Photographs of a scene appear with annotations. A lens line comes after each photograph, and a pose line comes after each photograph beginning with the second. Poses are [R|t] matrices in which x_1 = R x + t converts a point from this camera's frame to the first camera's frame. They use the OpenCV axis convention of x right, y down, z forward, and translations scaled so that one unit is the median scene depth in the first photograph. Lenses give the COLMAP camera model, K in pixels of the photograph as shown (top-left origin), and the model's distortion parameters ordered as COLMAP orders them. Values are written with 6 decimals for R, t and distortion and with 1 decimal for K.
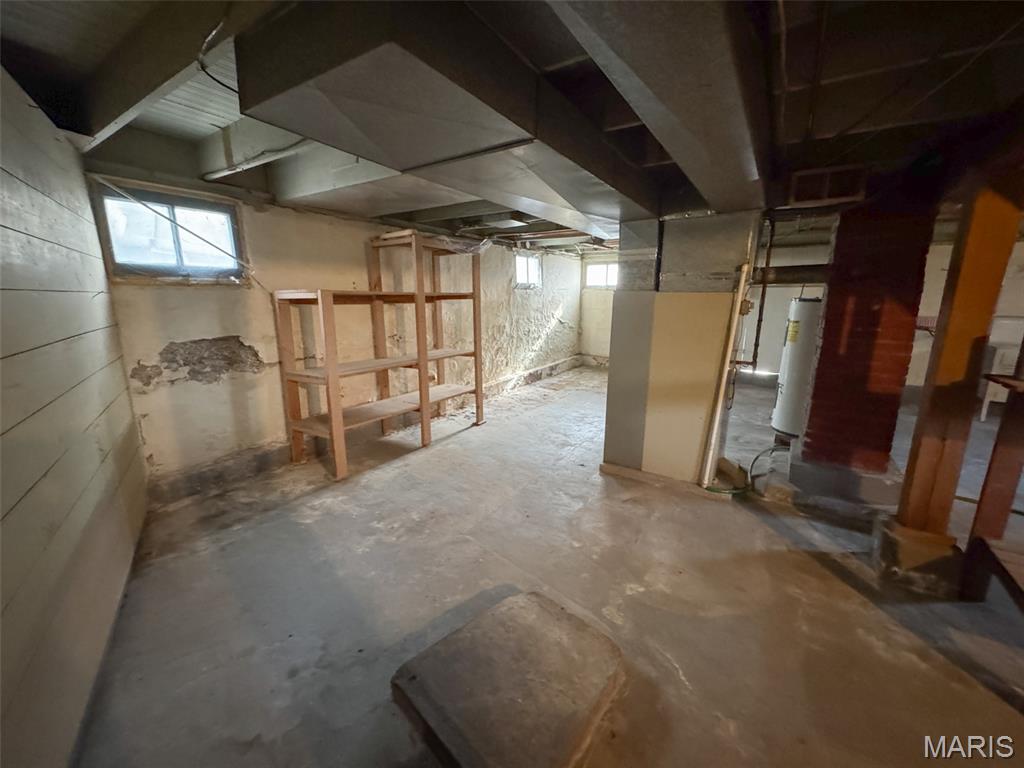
lens RADIAL K [[408.9, 0, 511.9], [0, 408.9, 385.6], [0, 0, 1]] dist [-0.003019, 0.000167]
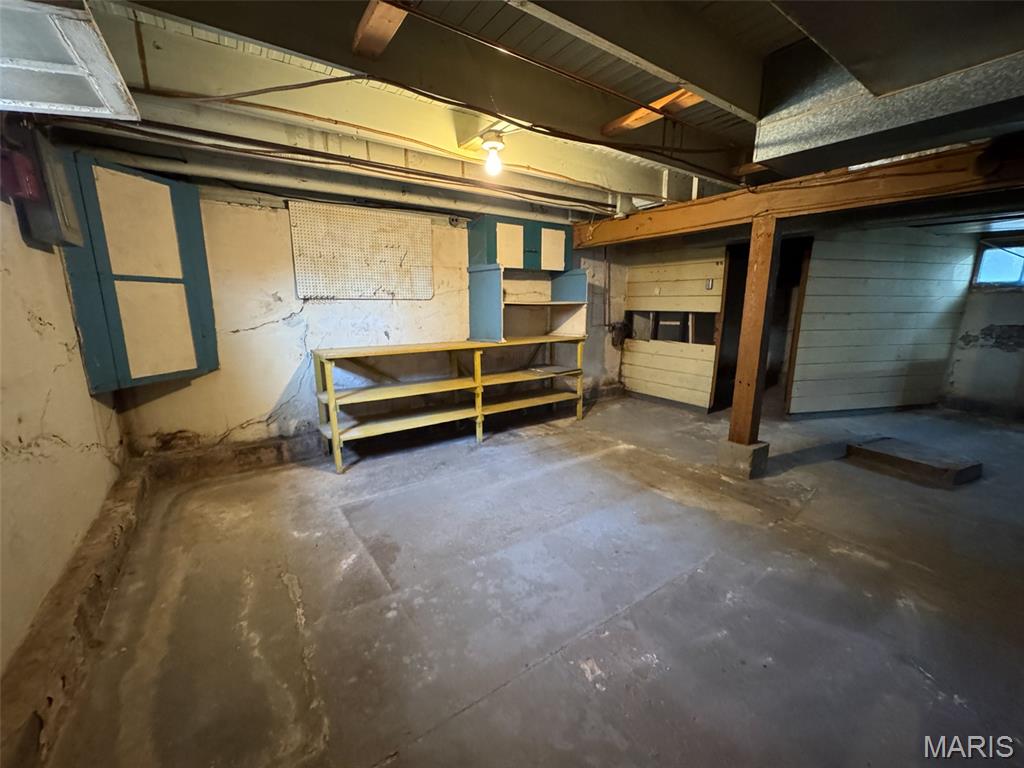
lens RADIAL K [[408.9, 0, 511.7], [0, 408.9, 384.8], [0, 0, 1]] dist [-0.003019, 0.000167]
pose [[-0.377675, 0.183475, -0.907578, 1.698317], [-0.193624, 0.942853, 0.271180, 0.070065], [0.905467, 0.278147, -0.320567, -0.272435]]
